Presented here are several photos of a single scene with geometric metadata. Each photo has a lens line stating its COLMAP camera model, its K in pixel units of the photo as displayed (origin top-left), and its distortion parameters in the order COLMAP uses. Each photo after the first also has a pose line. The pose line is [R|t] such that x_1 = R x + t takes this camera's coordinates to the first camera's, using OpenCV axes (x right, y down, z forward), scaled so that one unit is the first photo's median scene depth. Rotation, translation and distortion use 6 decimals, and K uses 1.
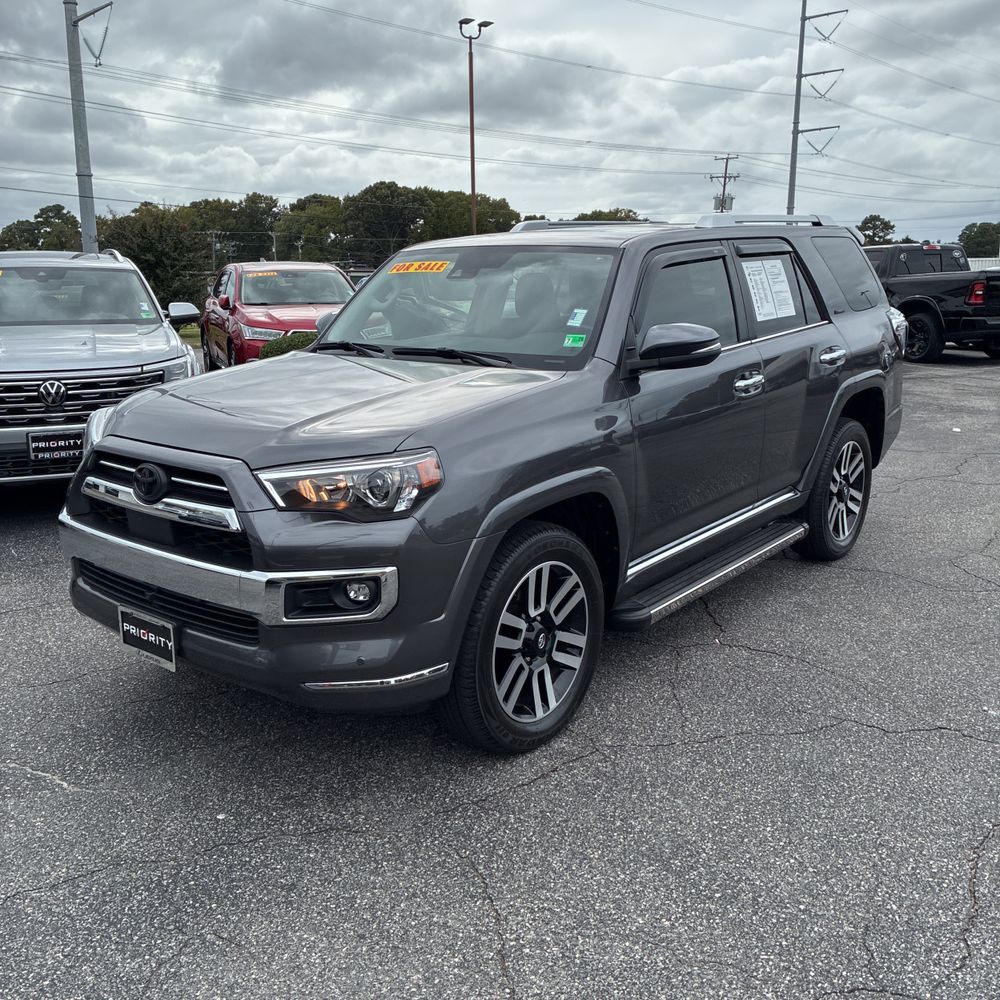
lens RADIAL K [[1011.4, 0, 500.1], [0, 1011.4, 510.0], [0, 0, 1]] dist [0.042037, -0.005509]
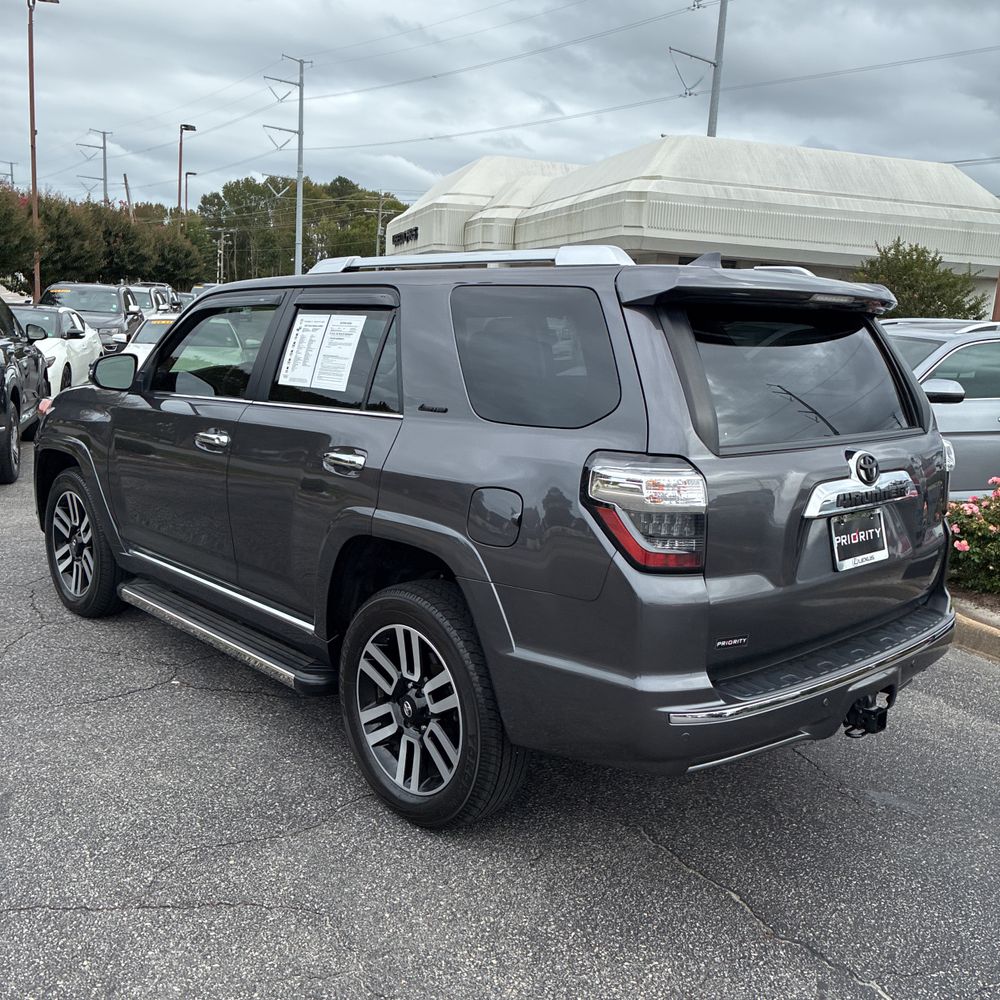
lens RADIAL K [[996.1, 0, 500.0], [0, 996.1, 500.0], [0, 0, 1]] dist [0.013352, -0.010708]
pose [[-0.140635, 0.187463, -0.972152, 1.216224], [-0.277325, 0.935144, 0.220446, -0.383121], [0.950428, 0.300604, -0.079526, 1.483321]]
